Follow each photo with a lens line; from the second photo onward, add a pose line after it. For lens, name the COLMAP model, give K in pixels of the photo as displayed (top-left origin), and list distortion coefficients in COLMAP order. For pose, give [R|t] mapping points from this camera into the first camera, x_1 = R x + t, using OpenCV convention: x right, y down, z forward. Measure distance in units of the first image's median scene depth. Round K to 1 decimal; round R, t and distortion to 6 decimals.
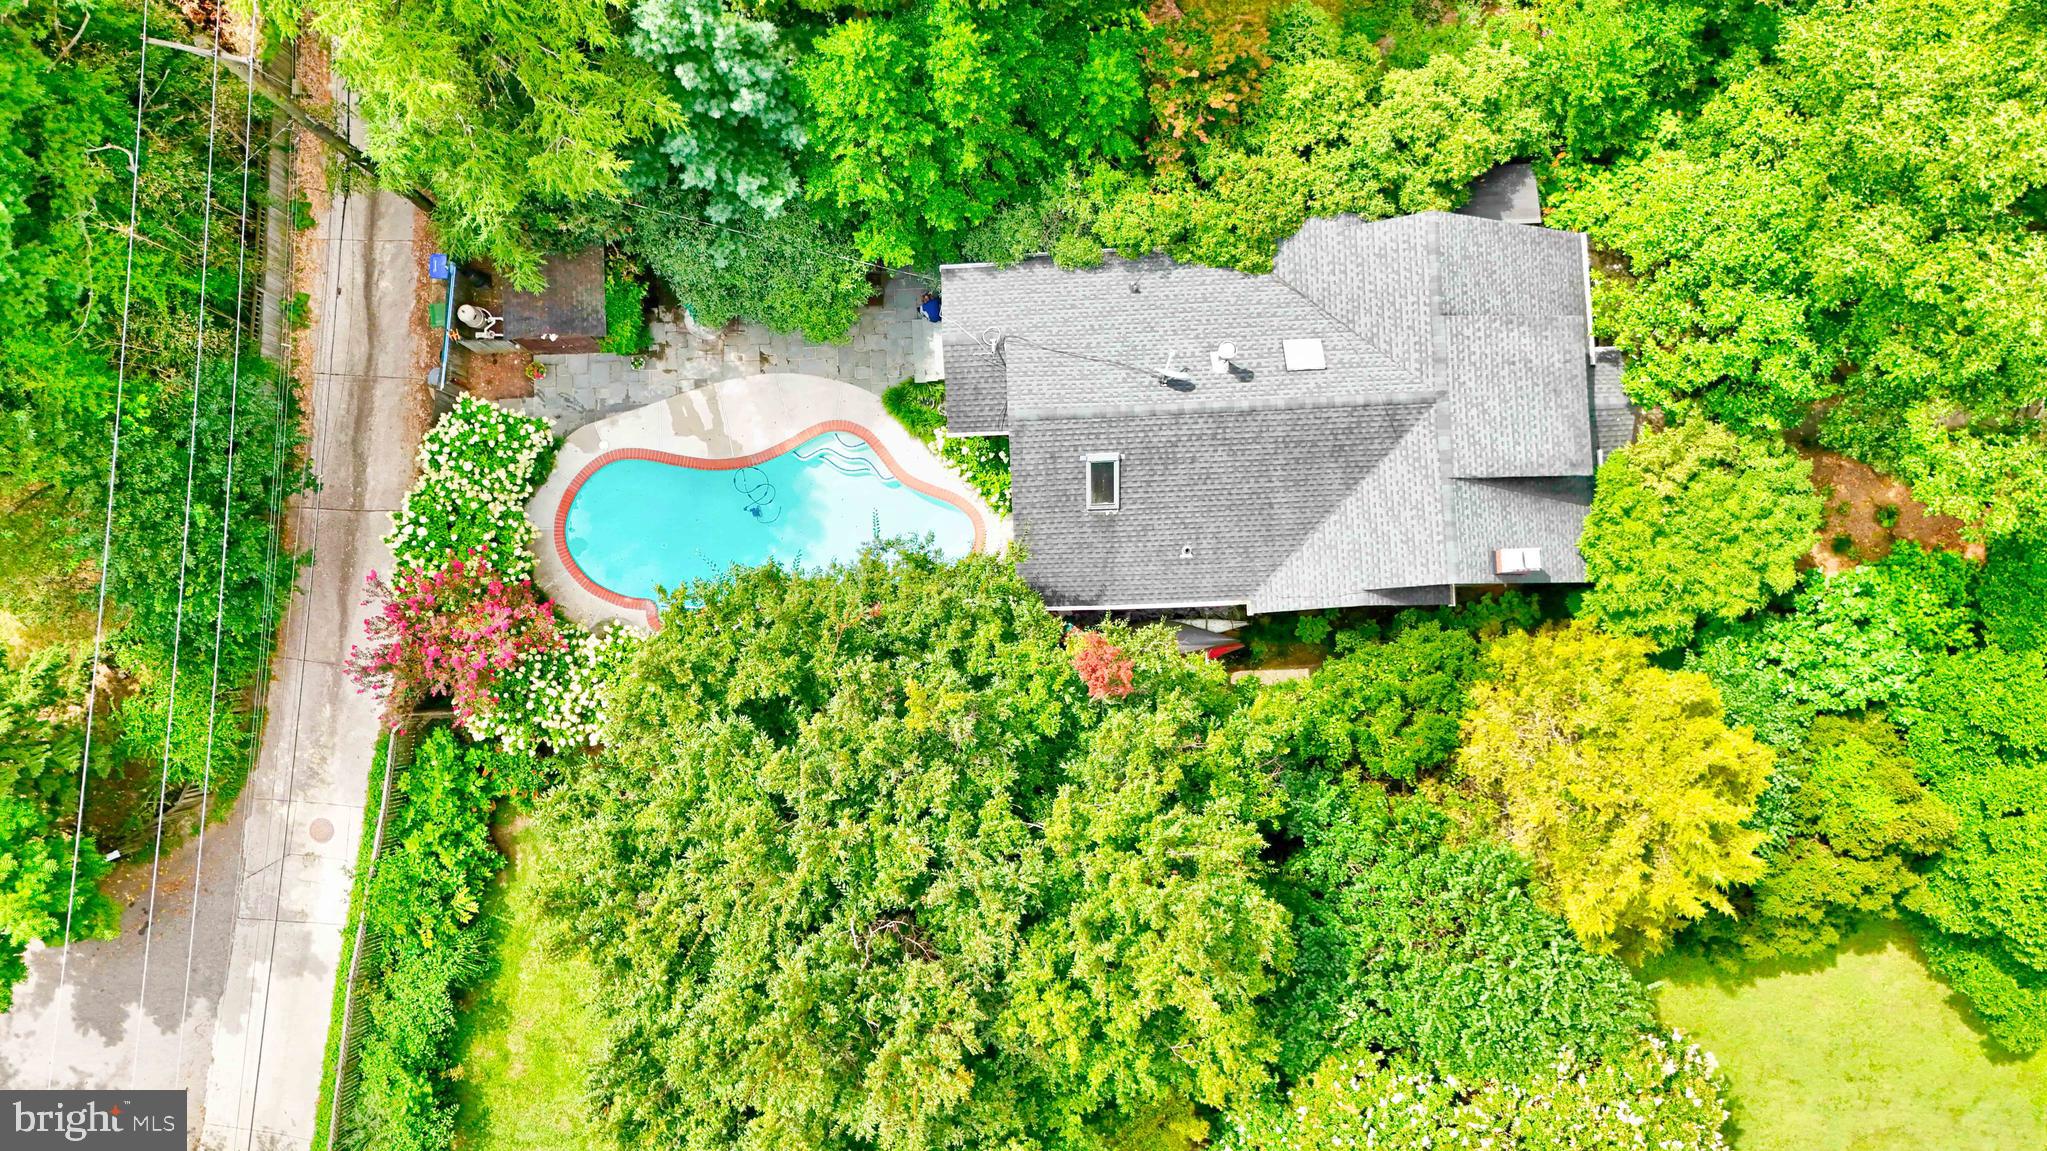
lens RADIAL K [[1437.9, 0, 1031.2], [0, 1437.9, 563.8], [0, 0, 1]] dist [0.007822, 0.001116]
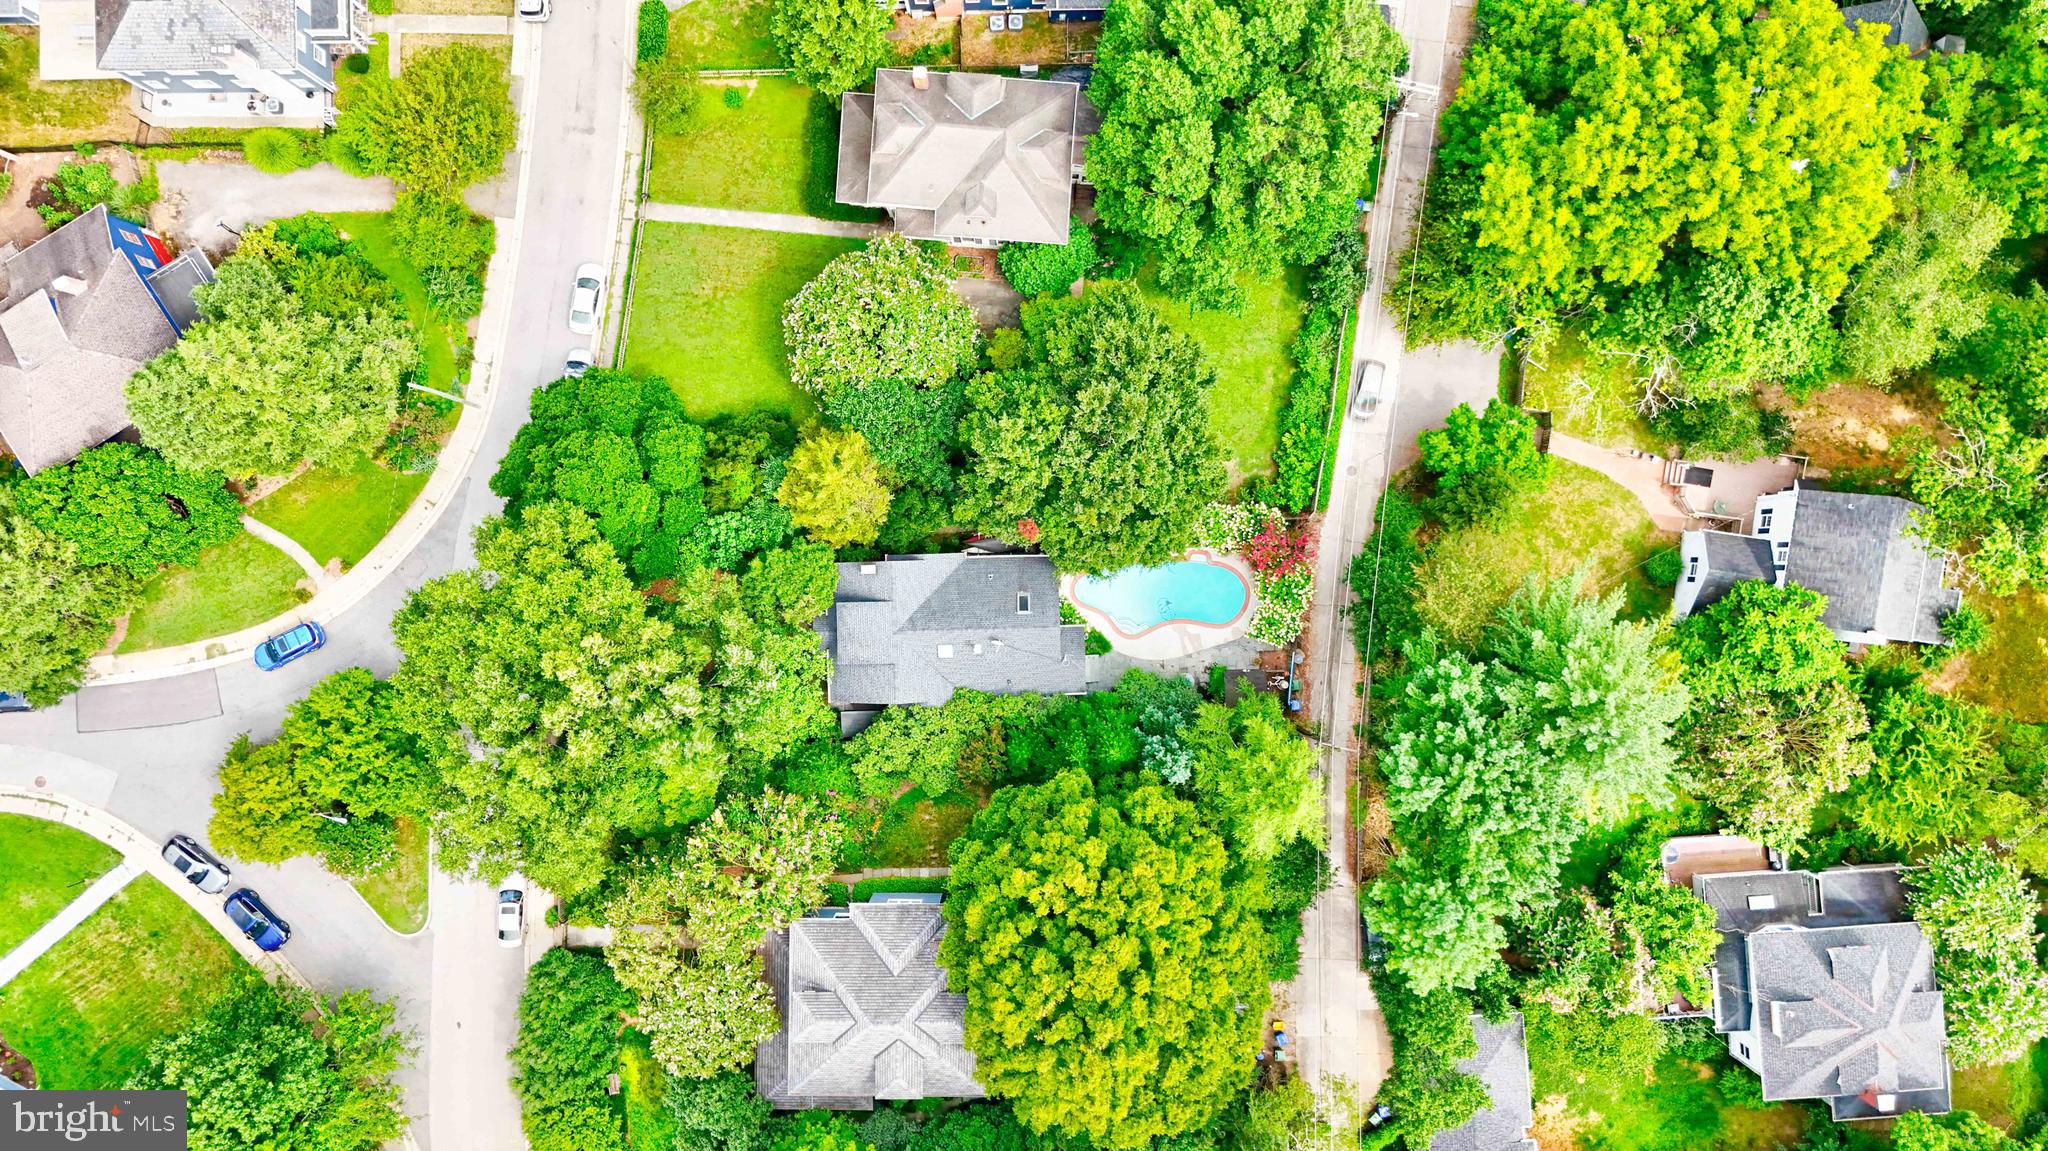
lens RADIAL K [[1438.6, 0, 1024.9], [0, 1438.6, 570.7], [0, 0, 1]] dist [0.007822, 0.001116]
pose [[-0.999859, -0.016575, 0.002624, 0.041664], [0.016723, -0.997194, 0.072974, -0.183864], [0.001407, 0.073008, 0.997330, -1.550673]]
